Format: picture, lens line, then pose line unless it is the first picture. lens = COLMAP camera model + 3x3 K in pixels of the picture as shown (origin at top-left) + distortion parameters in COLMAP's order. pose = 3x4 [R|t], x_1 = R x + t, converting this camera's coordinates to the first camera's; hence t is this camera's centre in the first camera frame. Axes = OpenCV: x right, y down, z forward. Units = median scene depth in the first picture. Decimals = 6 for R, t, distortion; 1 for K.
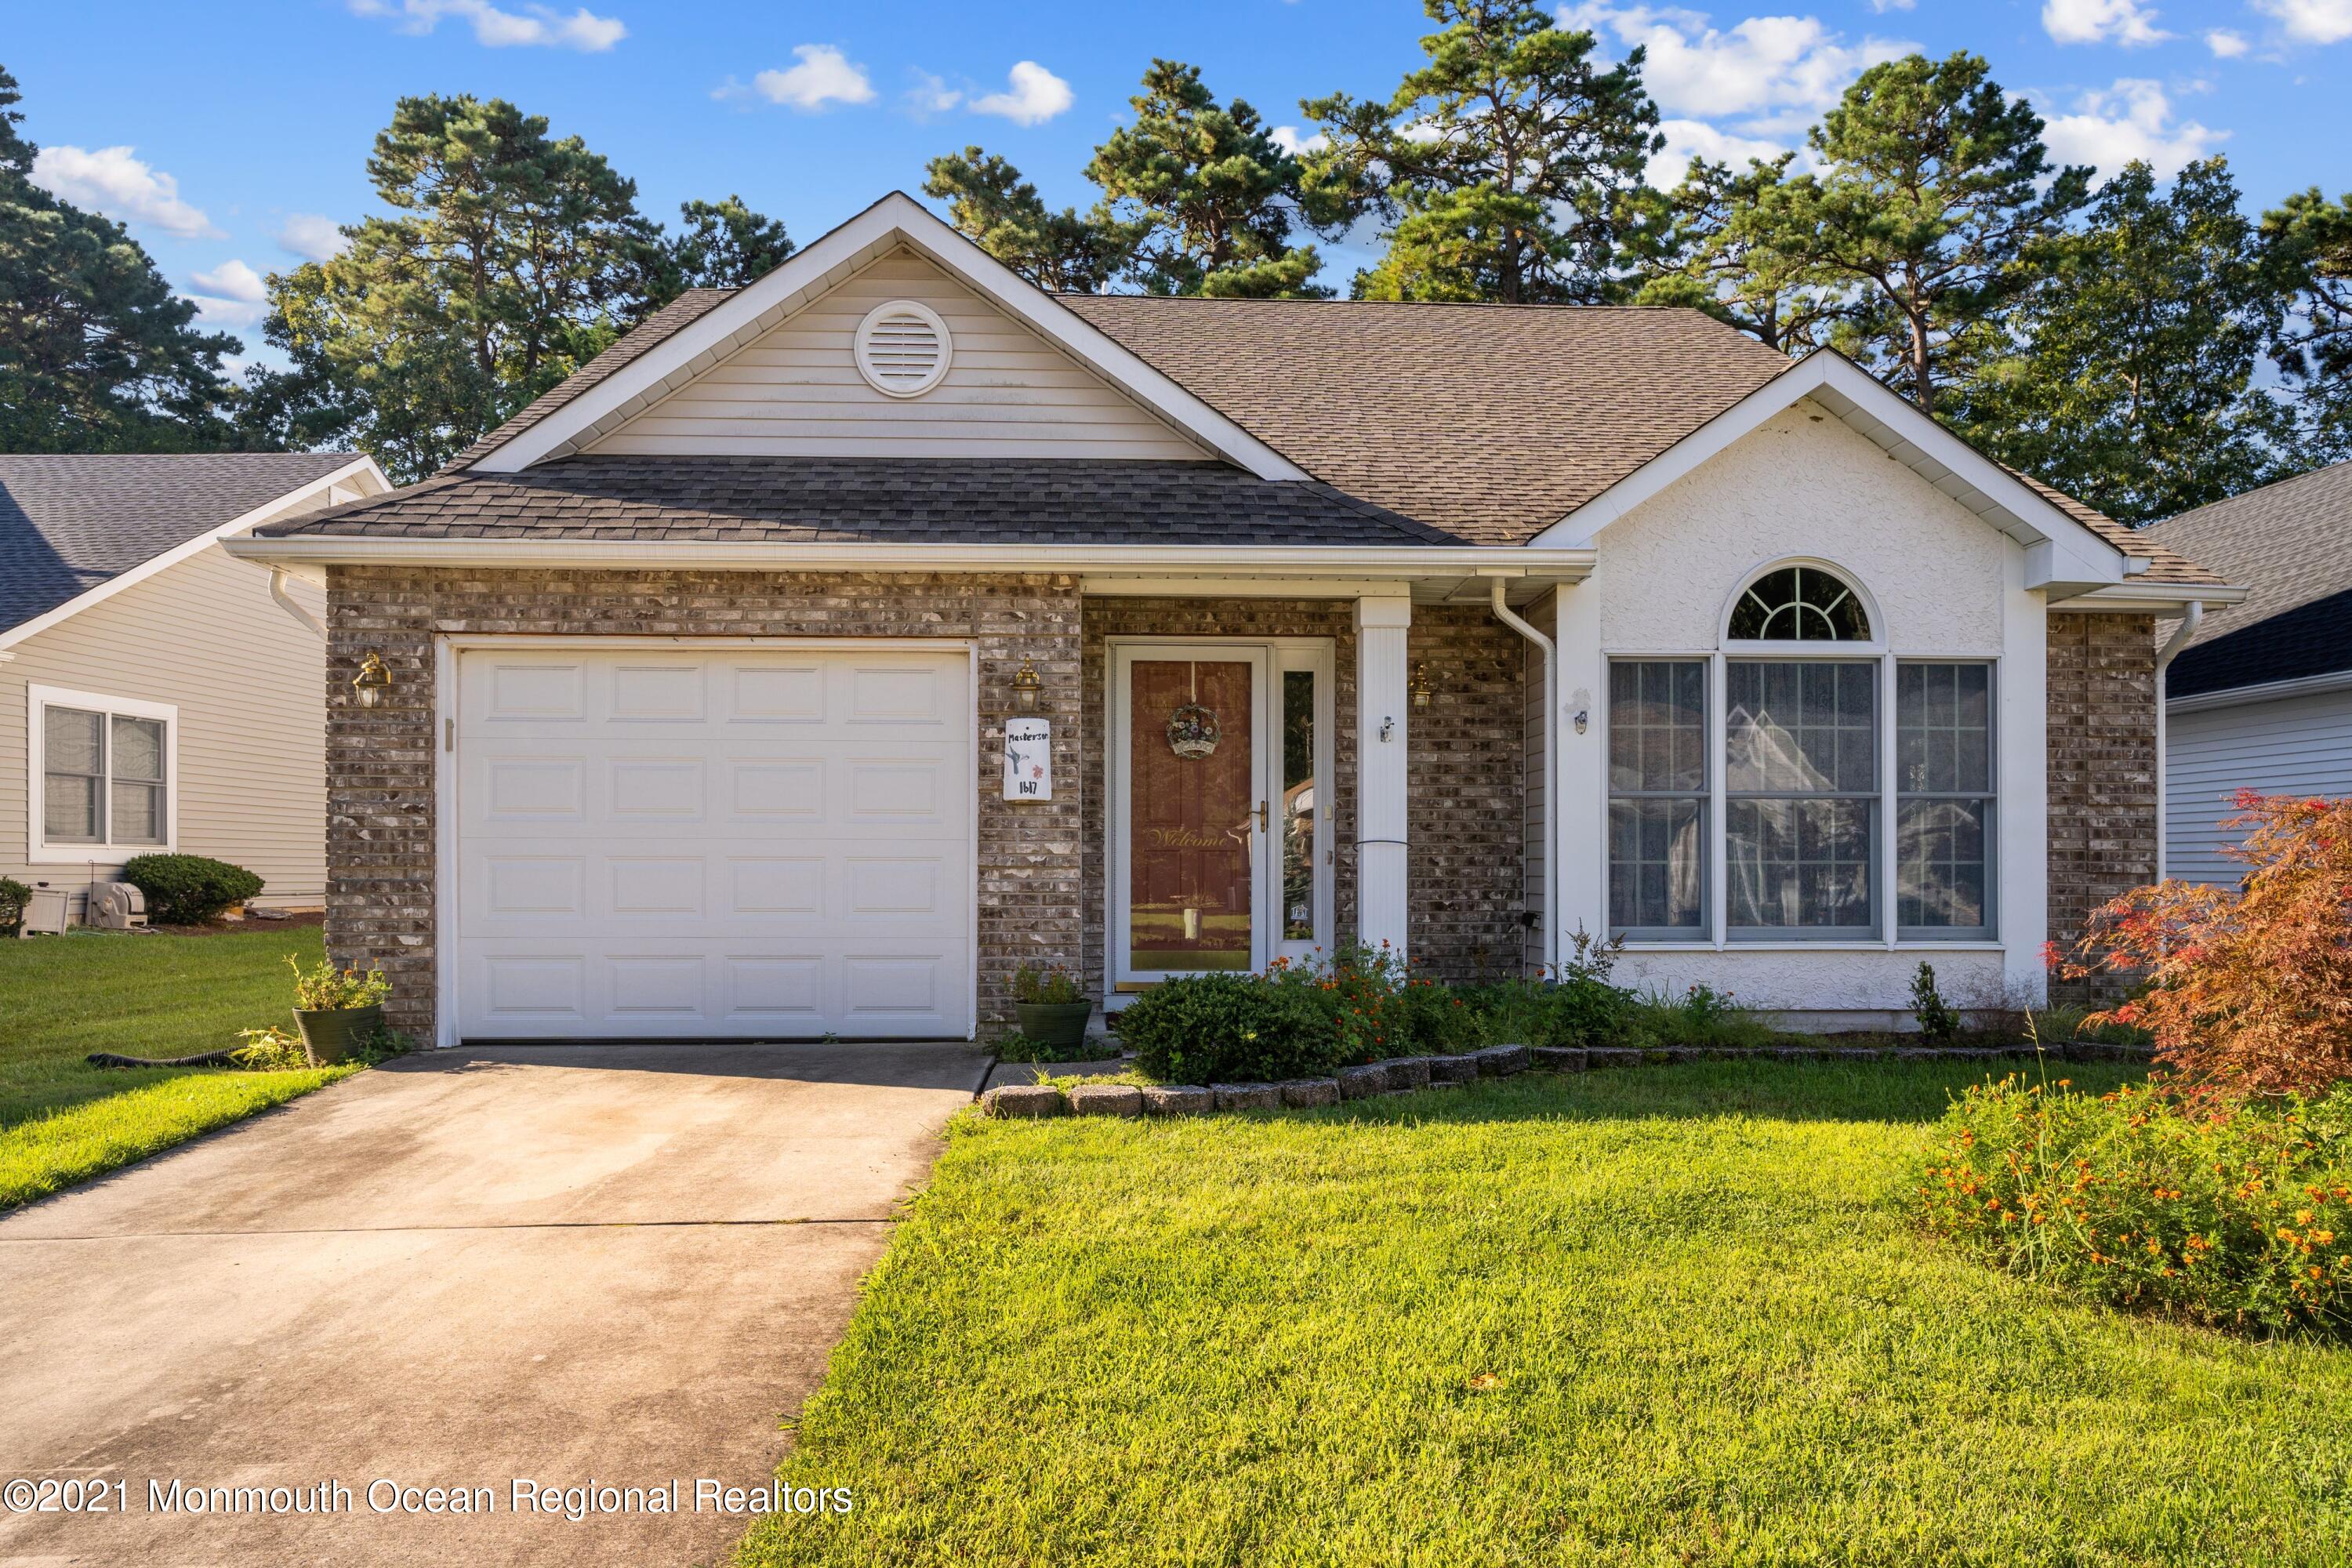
lens RADIAL K [[1805.8, 0, 1176.3], [0, 1805.8, 856.4], [0, 0, 1]] dist [-0.006775, 0.014658]
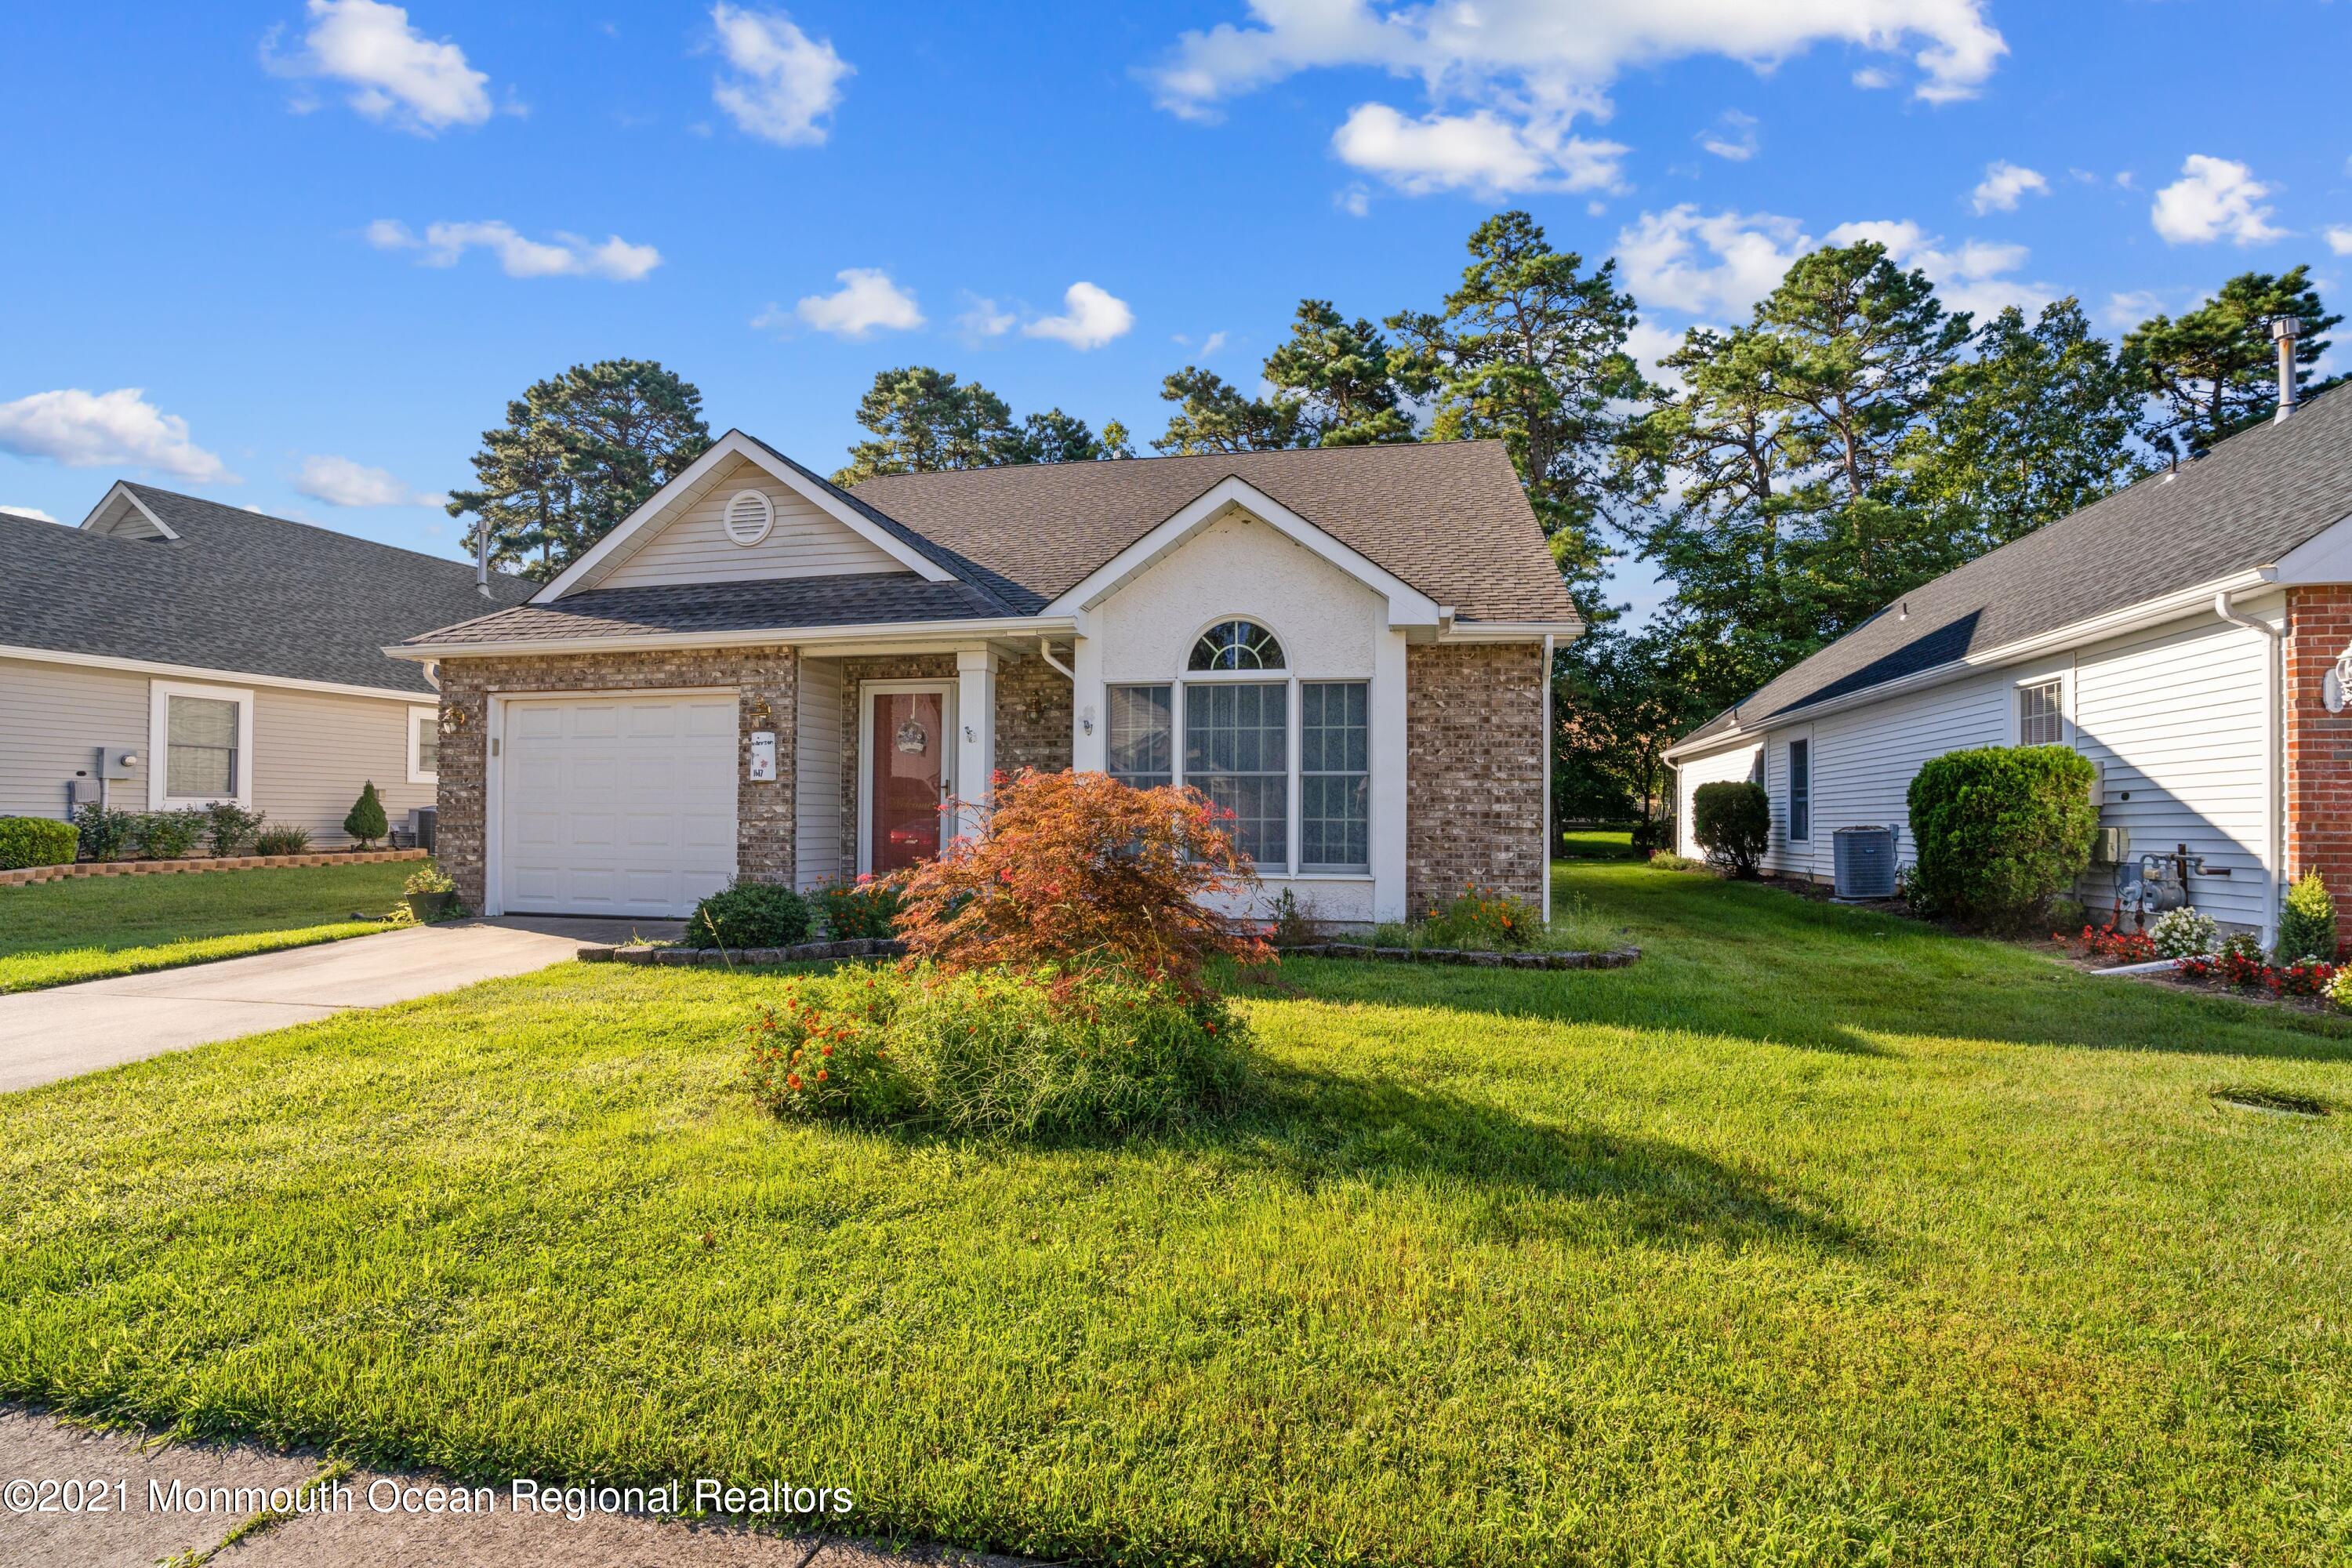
lens RADIAL K [[1190.2, 0, 1192.8], [0, 1190.2, 797.1], [0, 0, 1]] dist [-0.097277, 0.047577]
pose [[0.963231, -0.001345, -0.268672, 0.527941], [-0.002697, 0.999889, -0.014676, -0.000498], [0.268662, 0.014861, 0.963120, 0.044928]]
